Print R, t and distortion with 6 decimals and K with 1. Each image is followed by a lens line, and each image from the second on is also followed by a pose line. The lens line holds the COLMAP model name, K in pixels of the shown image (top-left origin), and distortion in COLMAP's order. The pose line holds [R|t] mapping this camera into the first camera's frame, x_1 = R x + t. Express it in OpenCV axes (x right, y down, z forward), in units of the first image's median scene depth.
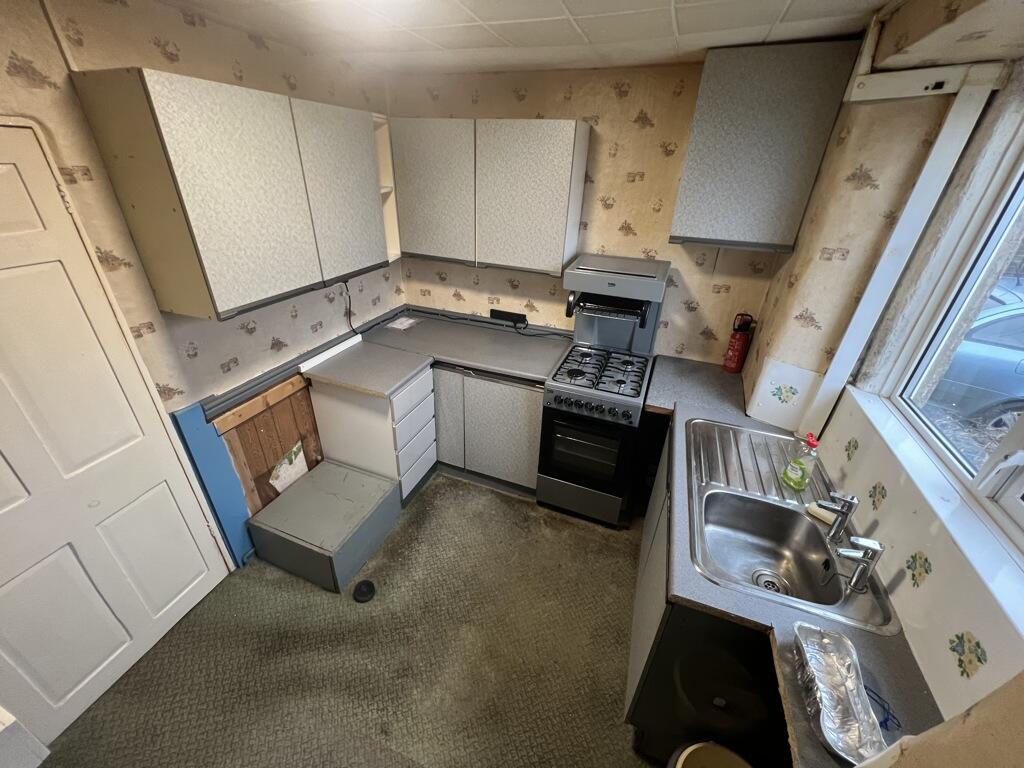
lens RADIAL K [[412.2, 0, 508.1], [0, 412.2, 384.3], [0, 0, 1]] dist [-0.002901, 0.000212]
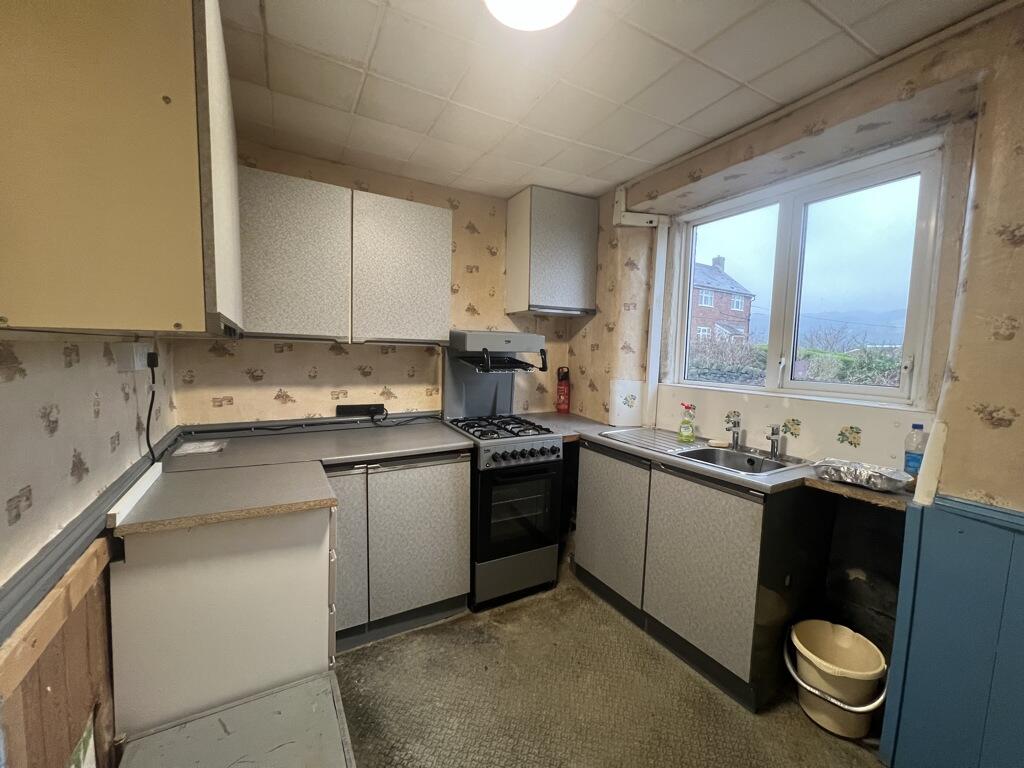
lens RADIAL K [[412.2, 0, 511.5], [0, 412.2, 382.1], [0, 0, 1]] dist [-0.002901, 0.000212]
pose [[0.623636, -0.077557, 0.777858, -0.546045], [0.367737, 0.907193, -0.204375, 0.081681], [-0.689817, 0.413503, 0.594279, 0.314030]]
